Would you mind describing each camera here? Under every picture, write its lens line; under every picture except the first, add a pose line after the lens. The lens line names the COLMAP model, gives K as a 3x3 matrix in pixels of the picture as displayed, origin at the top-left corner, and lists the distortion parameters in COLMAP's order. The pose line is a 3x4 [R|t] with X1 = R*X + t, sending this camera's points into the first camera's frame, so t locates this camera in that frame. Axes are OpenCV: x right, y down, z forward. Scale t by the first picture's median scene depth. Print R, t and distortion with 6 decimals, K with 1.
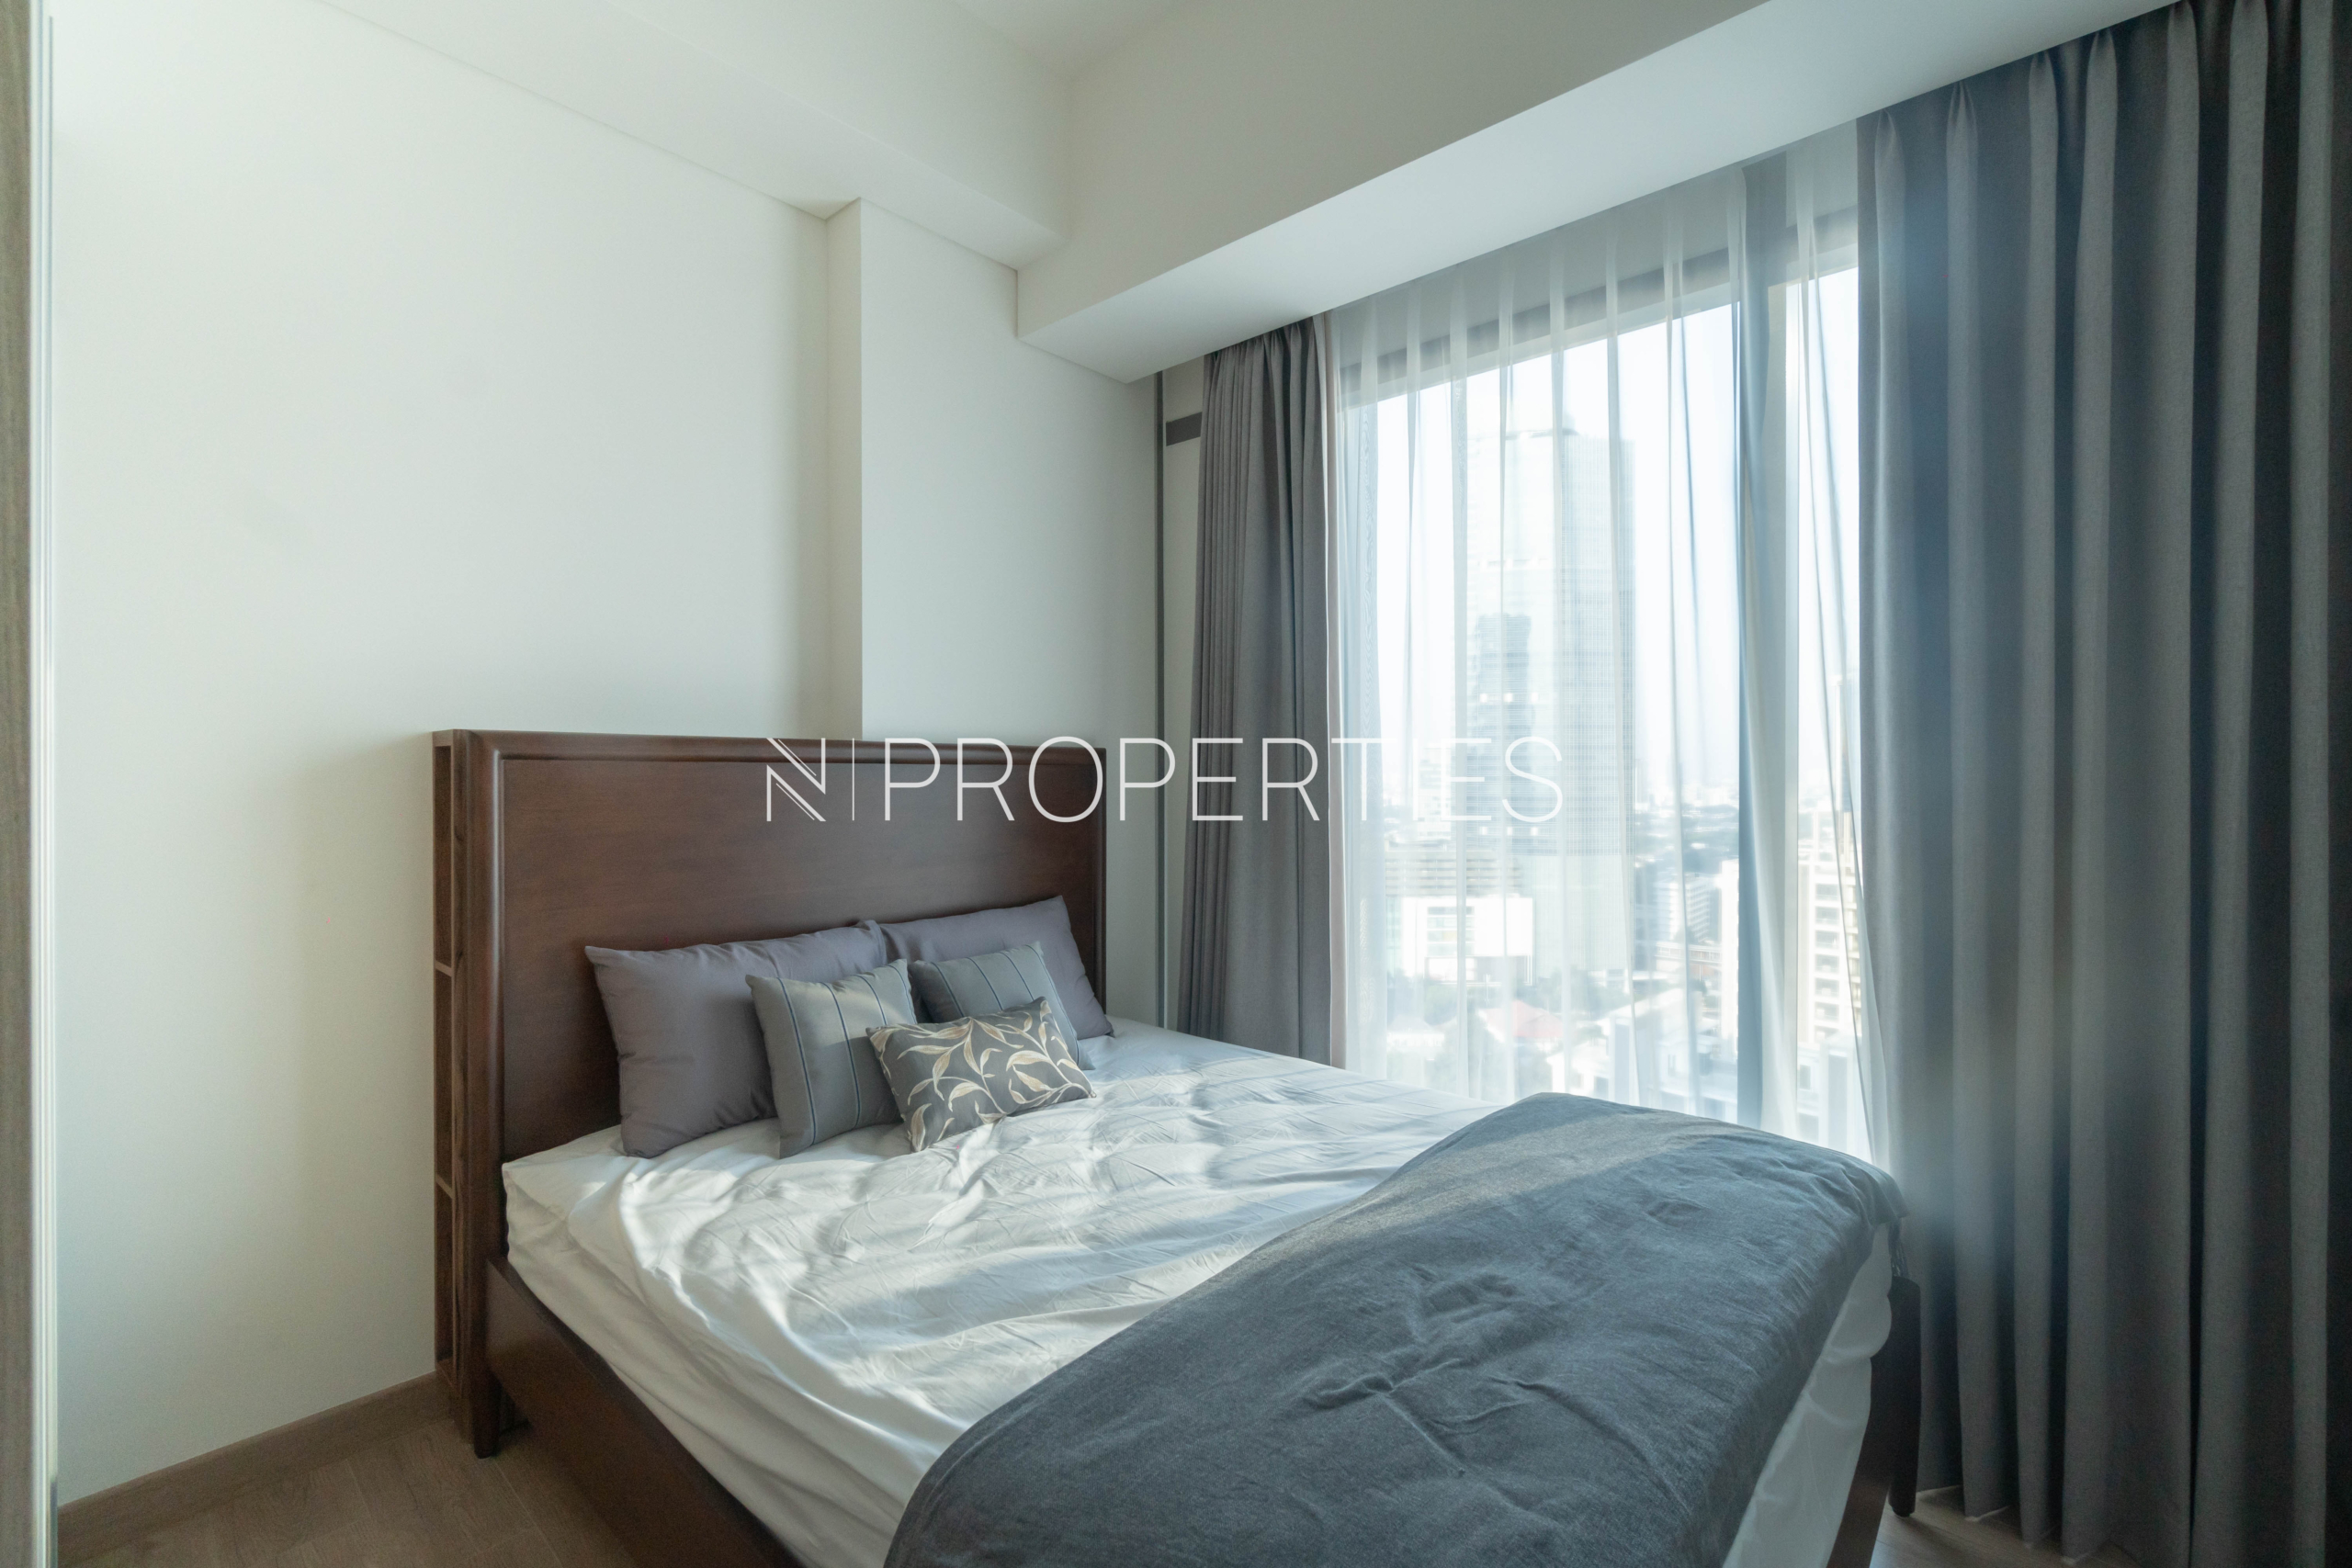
lens RADIAL K [[993.6, 0, 1176.1], [0, 993.6, 773.0], [0, 0, 1]] dist [0.024722, 0.000071]
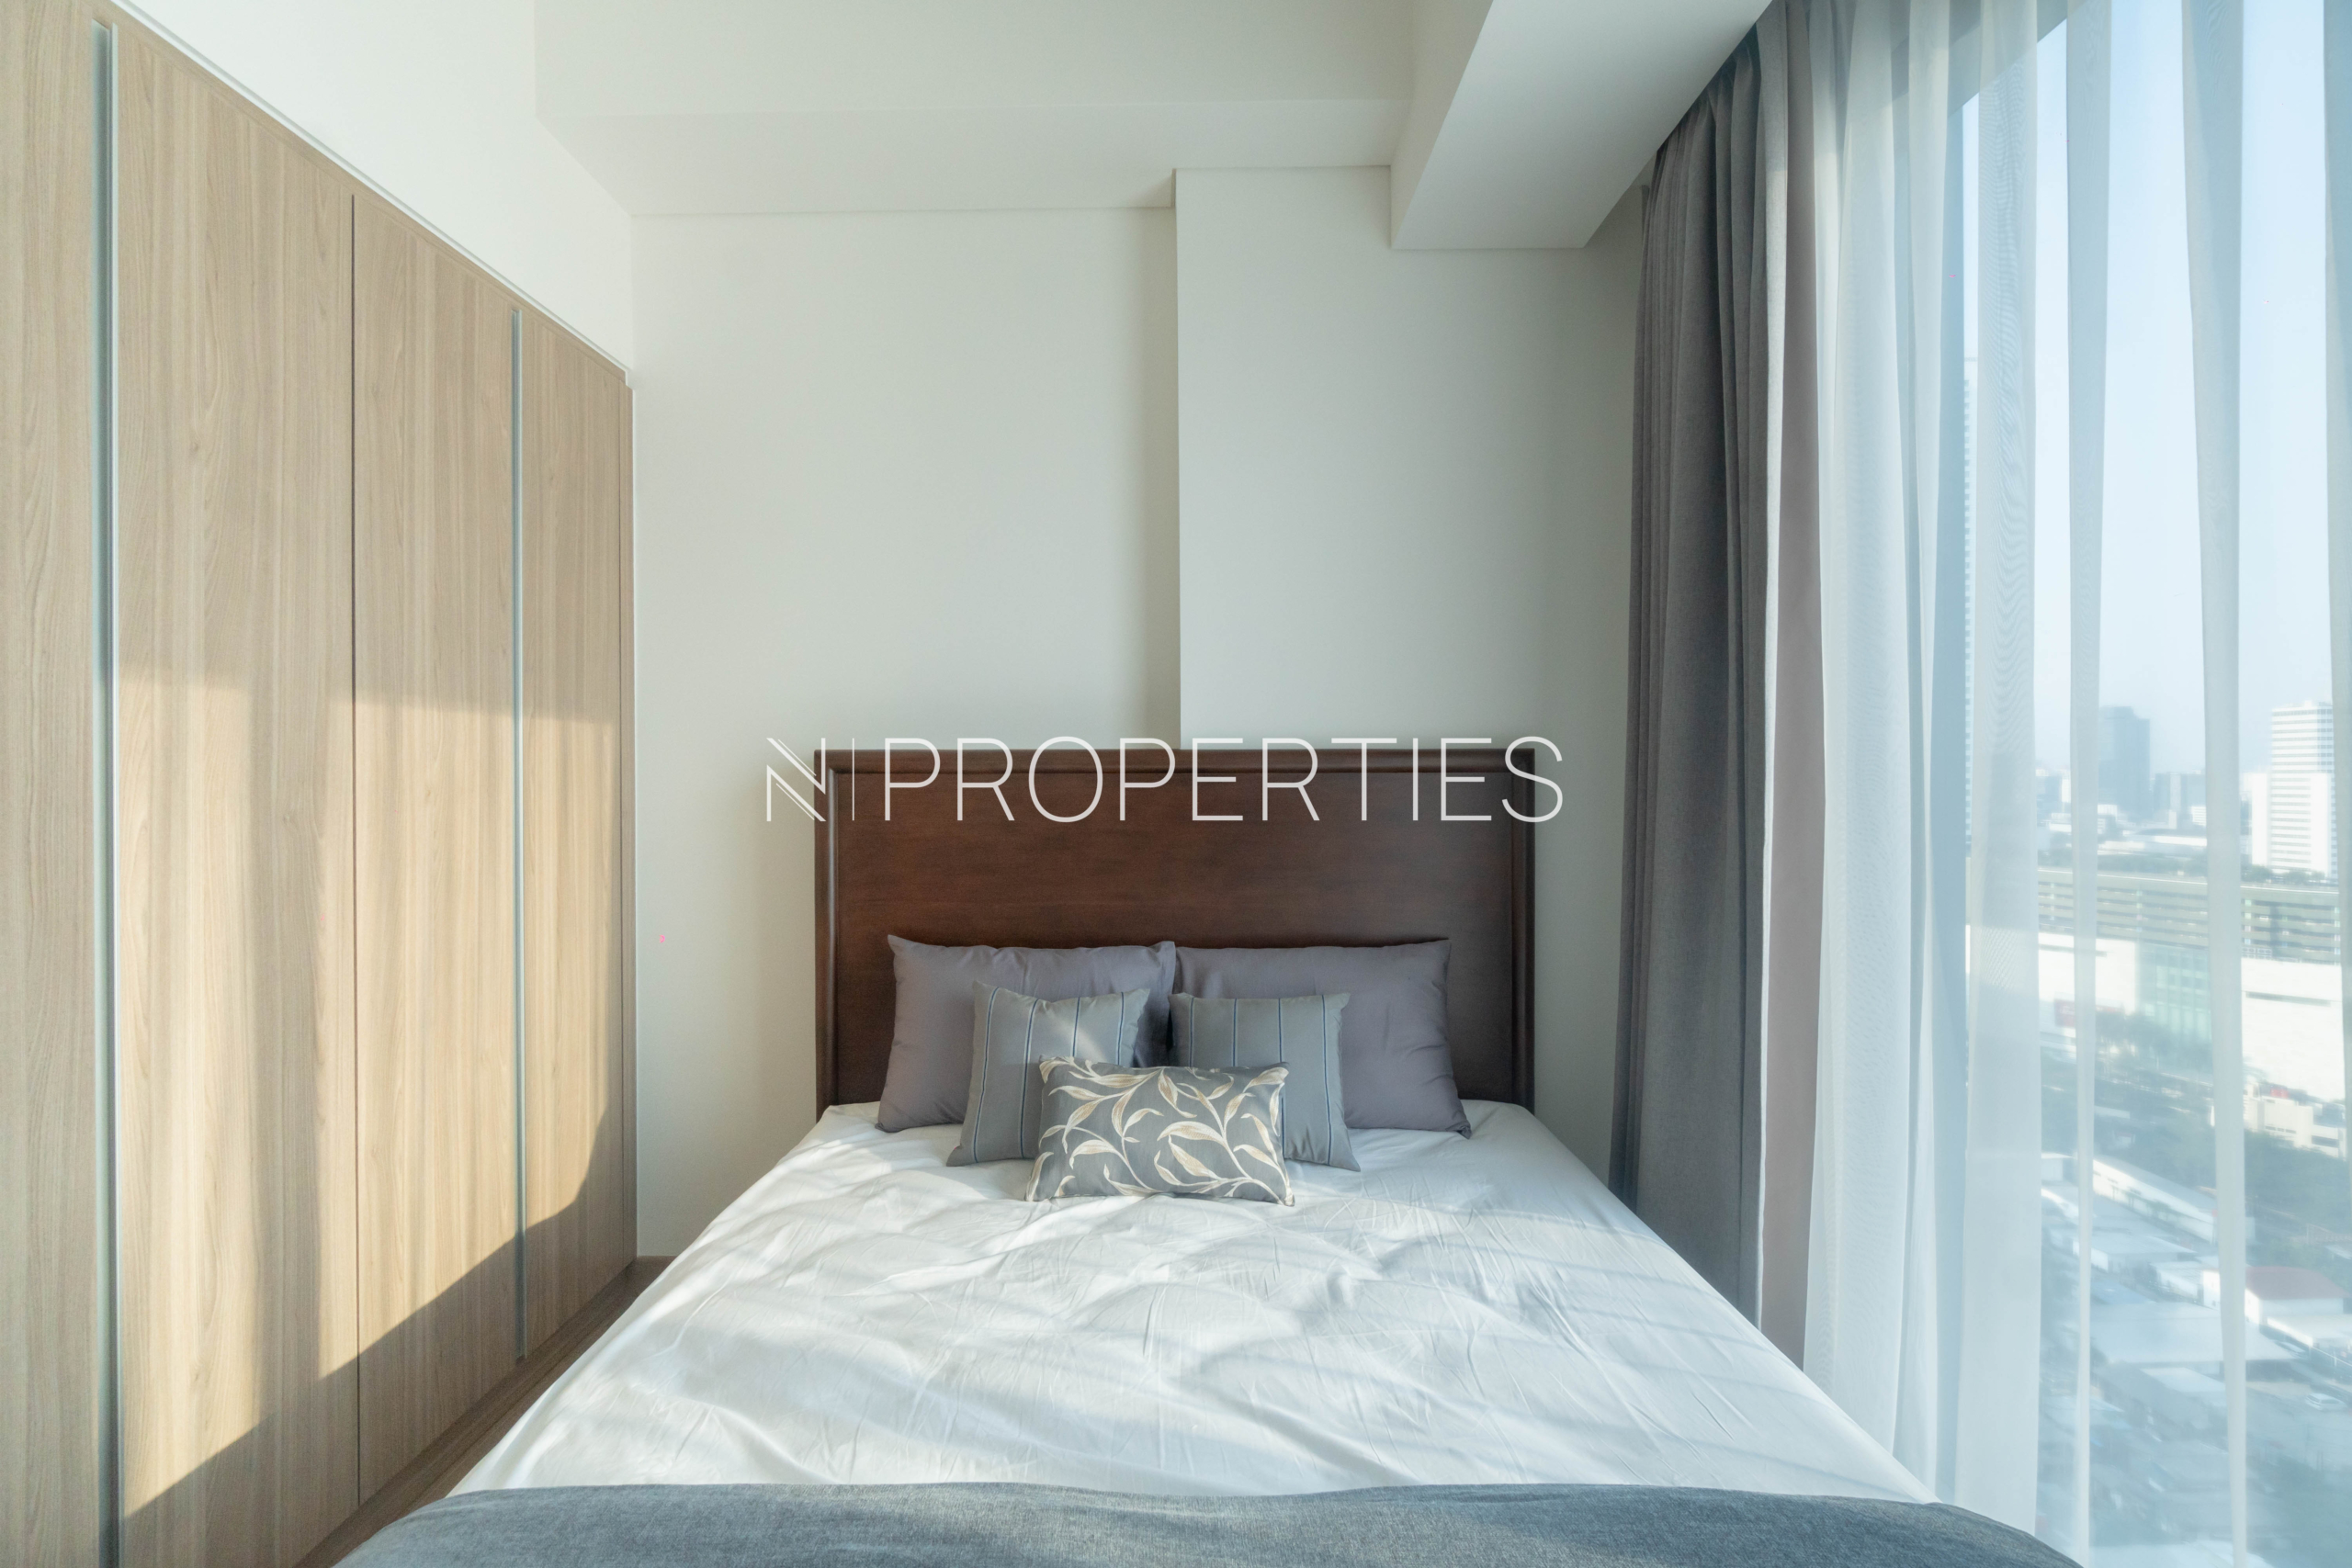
lens RADIAL K [[1012.2, 0, 1176.0], [0, 1012.2, 784.0], [0, 0, 1]] dist [-0.002230, 0.000241]
pose [[0.660740, -0.009811, -0.750551, 0.488920], [0.004133, 0.999947, -0.009433, 0.012381], [0.750604, 0.003131, 0.660745, 0.472731]]
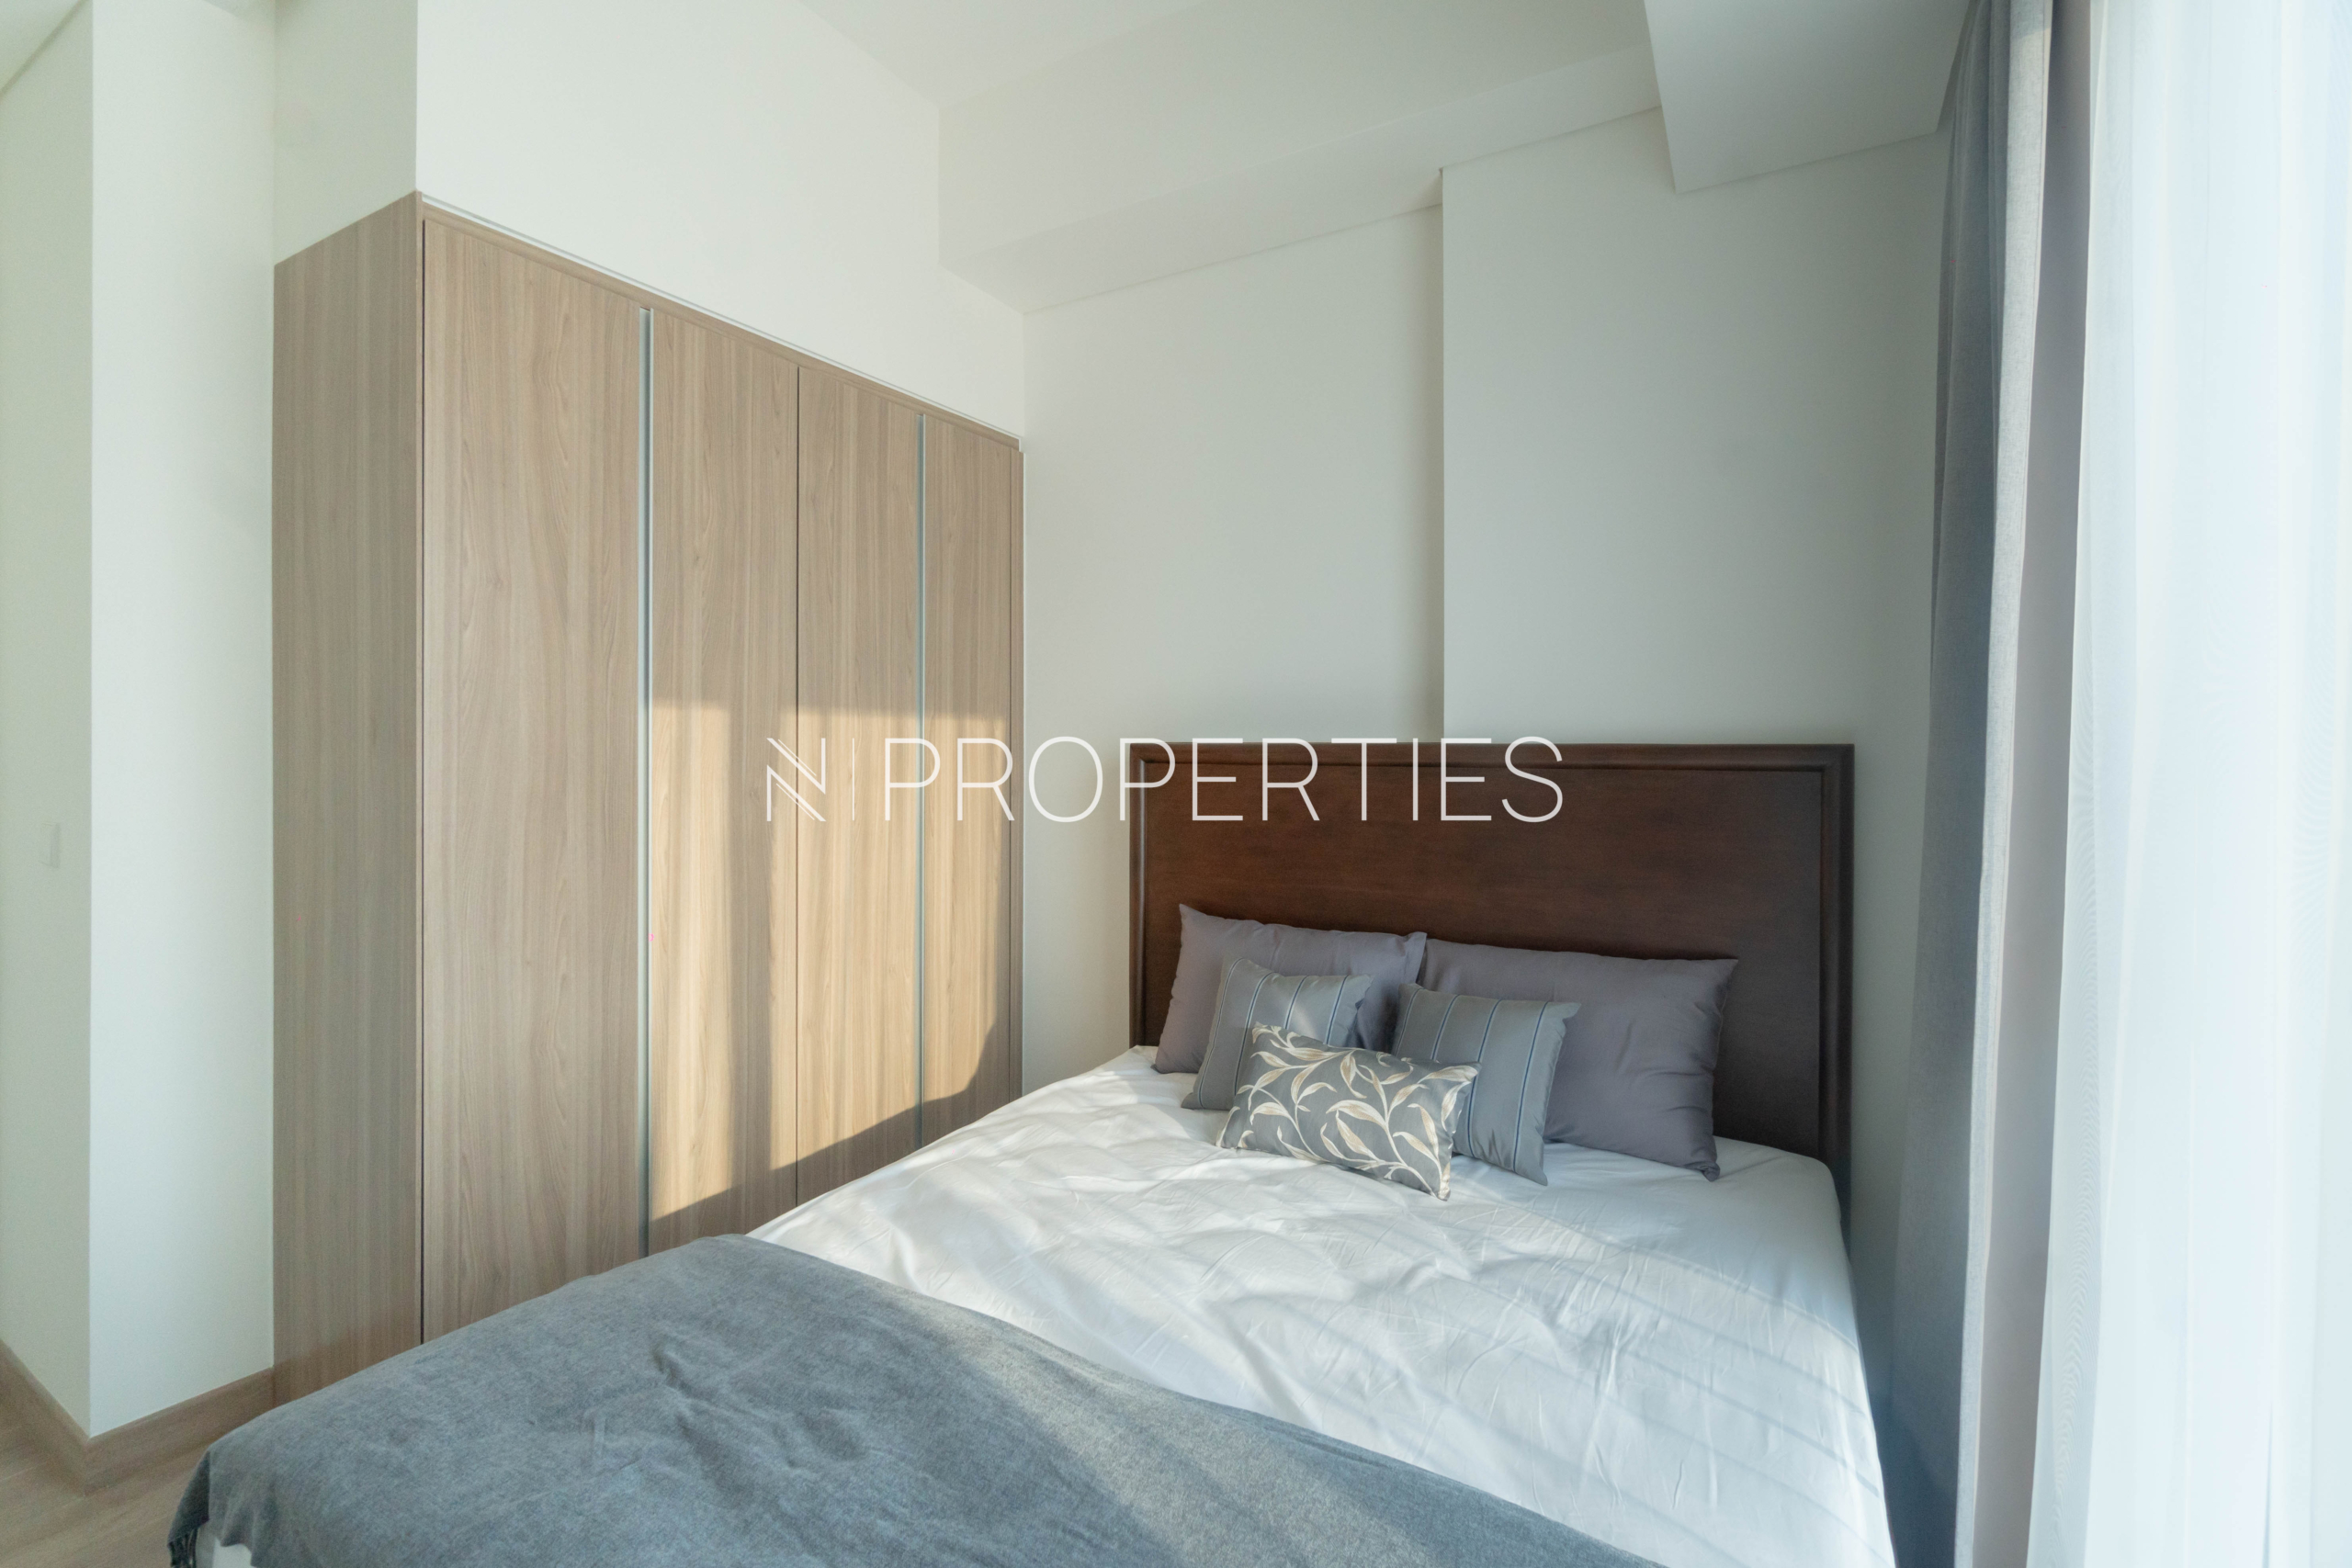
lens RADIAL K [[1033.4, 0, 1177.5], [0, 1033.4, 760.1], [0, 0, 1]] dist [-0.001509, 0.000290]
pose [[0.211959, -0.003746, -0.977271, 0.725917], [-0.011935, 0.999908, -0.006422, -0.007579], [0.977206, 0.013025, 0.211895, 0.695685]]
